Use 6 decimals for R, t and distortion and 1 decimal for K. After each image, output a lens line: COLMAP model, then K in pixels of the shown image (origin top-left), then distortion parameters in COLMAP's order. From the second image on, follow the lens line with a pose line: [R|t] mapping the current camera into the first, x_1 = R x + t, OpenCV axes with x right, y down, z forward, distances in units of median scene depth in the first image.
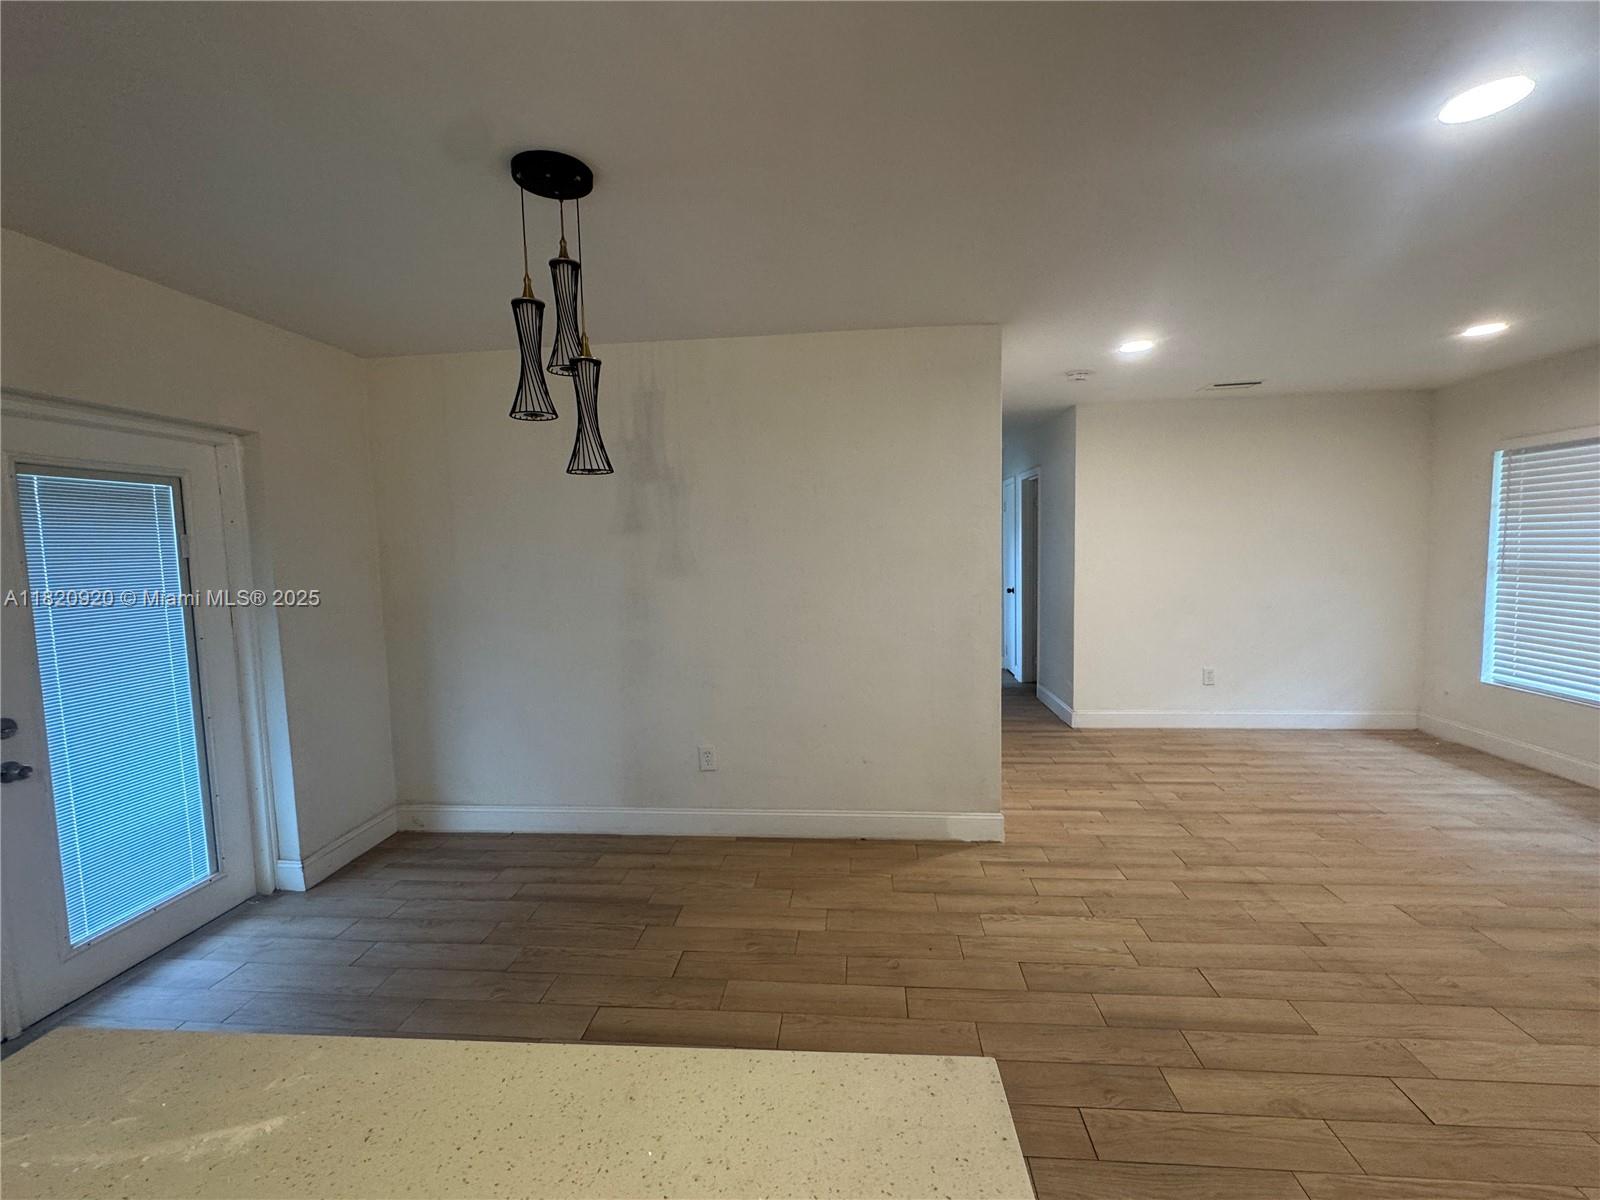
lens RADIAL K [[687.5, 0, 798.8], [0, 687.5, 598.6], [0, 0, 1]] dist [0.000463, 0.000145]
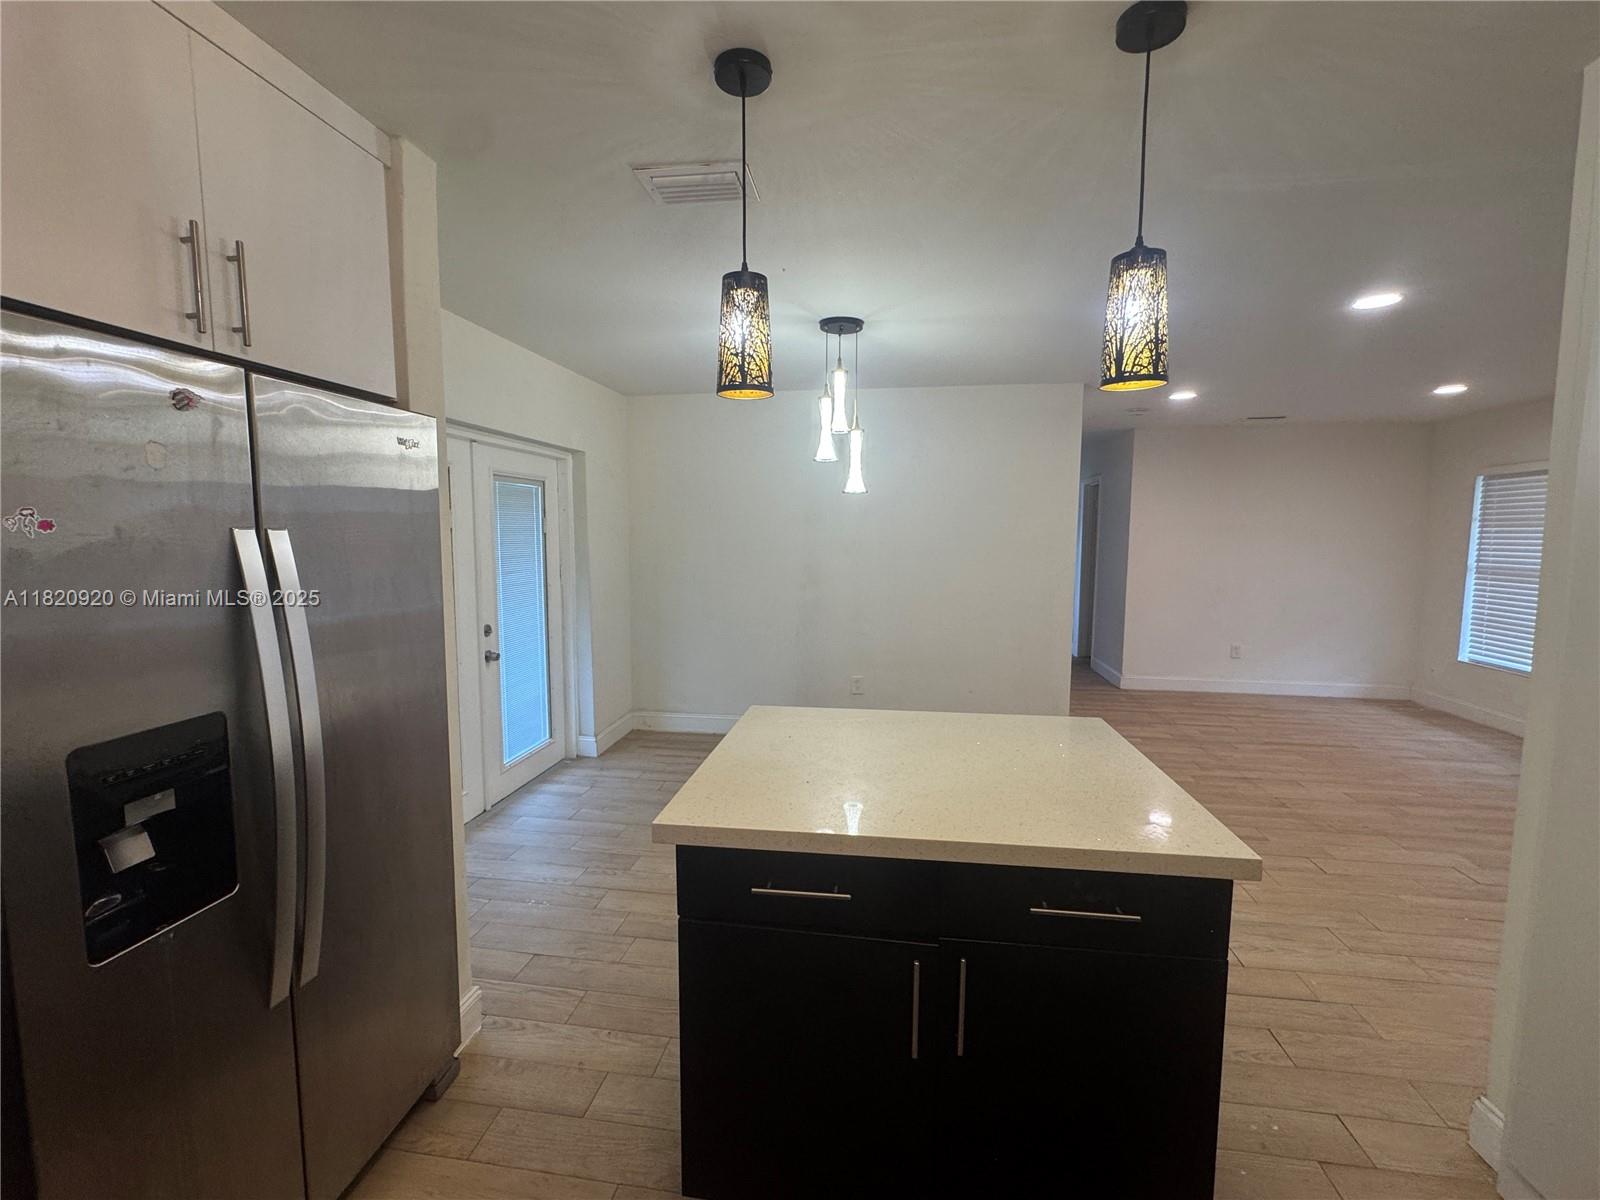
lens RADIAL K [[687.5, 0, 801.2], [0, 687.5, 601.8], [0, 0, 1]] dist [0.000463, 0.000145]
pose [[0.997896, 0.033217, -0.055688, -0.148342], [-0.032104, 0.999269, 0.020767, 0.030192], [0.056337, -0.018935, 0.998232, -0.350583]]
